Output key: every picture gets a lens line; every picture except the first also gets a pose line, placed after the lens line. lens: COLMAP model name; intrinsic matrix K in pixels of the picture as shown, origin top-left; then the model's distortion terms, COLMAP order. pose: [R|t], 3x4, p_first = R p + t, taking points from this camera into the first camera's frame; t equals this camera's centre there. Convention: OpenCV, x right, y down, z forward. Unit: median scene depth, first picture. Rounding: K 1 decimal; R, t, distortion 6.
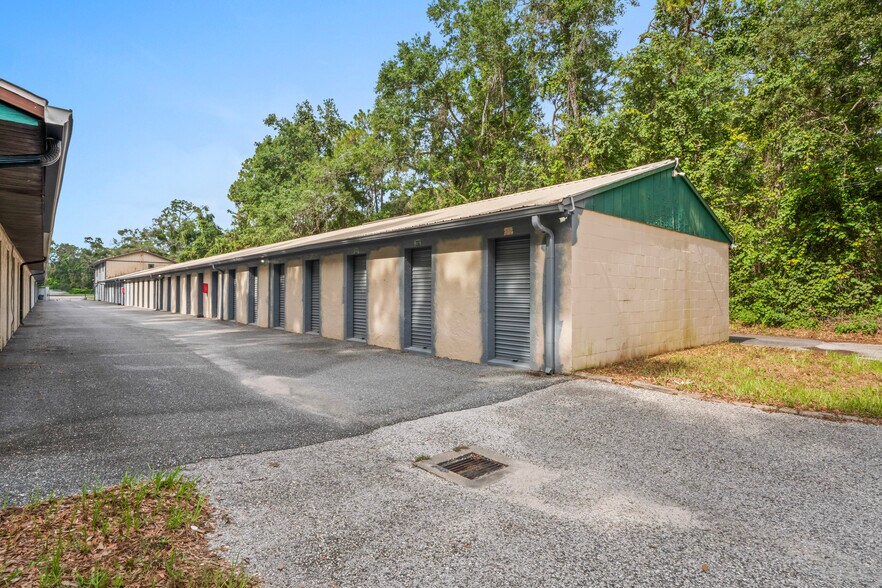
lens RADIAL K [[444.4, 0, 441.0], [0, 444.4, 294.0], [0, 0, 1]] dist [-0.003087, -0.000416]
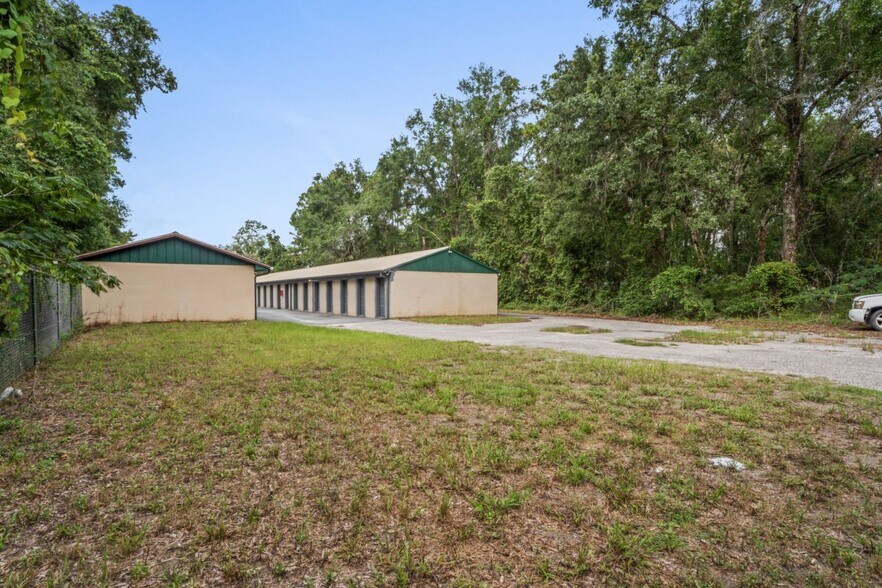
lens RADIAL K [[419.8, 0, 441.8], [0, 419.8, 306.0], [0, 0, 1]] dist [-0.000435, -0.000052]
pose [[0.995104, -0.005177, -0.098696, 0.152195], [0.008019, 0.999564, 0.028422, -0.002124], [0.098506, -0.029074, 0.994712, -0.334683]]
